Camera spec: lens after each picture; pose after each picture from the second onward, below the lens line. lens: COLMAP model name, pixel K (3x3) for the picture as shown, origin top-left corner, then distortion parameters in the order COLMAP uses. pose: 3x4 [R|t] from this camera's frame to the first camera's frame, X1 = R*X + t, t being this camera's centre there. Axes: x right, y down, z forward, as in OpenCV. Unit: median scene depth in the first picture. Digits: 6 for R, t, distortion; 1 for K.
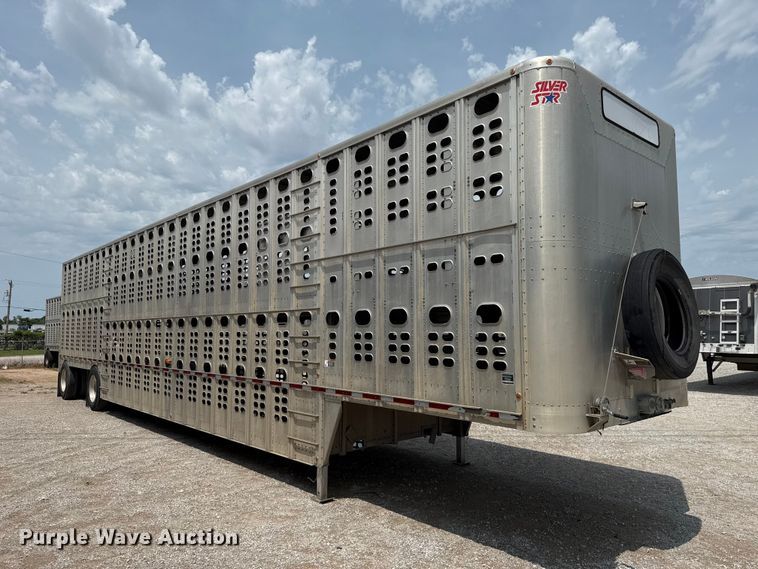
lens RADIAL K [[533.0, 0, 373.9], [0, 533.0, 284.4], [0, 0, 1]] dist [0.055544, -0.074244]
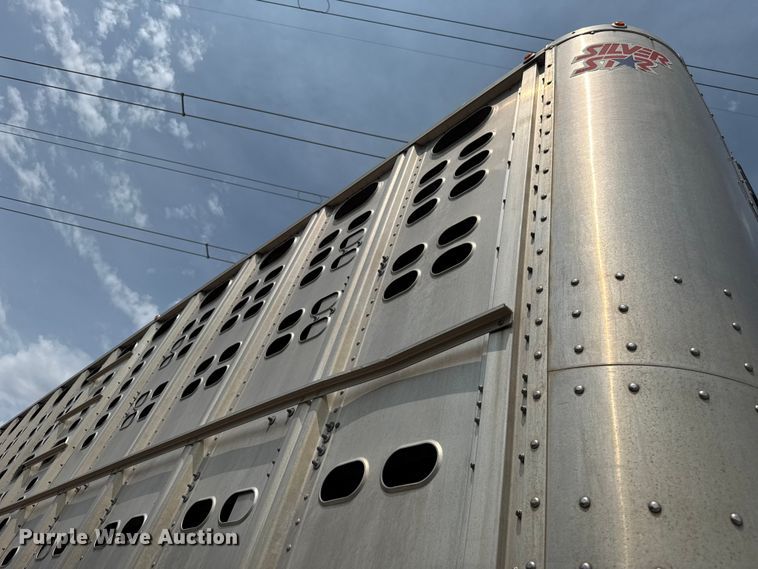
lens RADIAL K [[533.0, 0, 376.5], [0, 533.0, 282.9], [0, 0, 1]] dist [0.055544, -0.074244]
pose [[0.967044, 0.236608, -0.094035, 0.170700], [-0.240889, 0.730637, -0.638860, 0.030679], [-0.082454, 0.640457, 0.763555, 0.610462]]
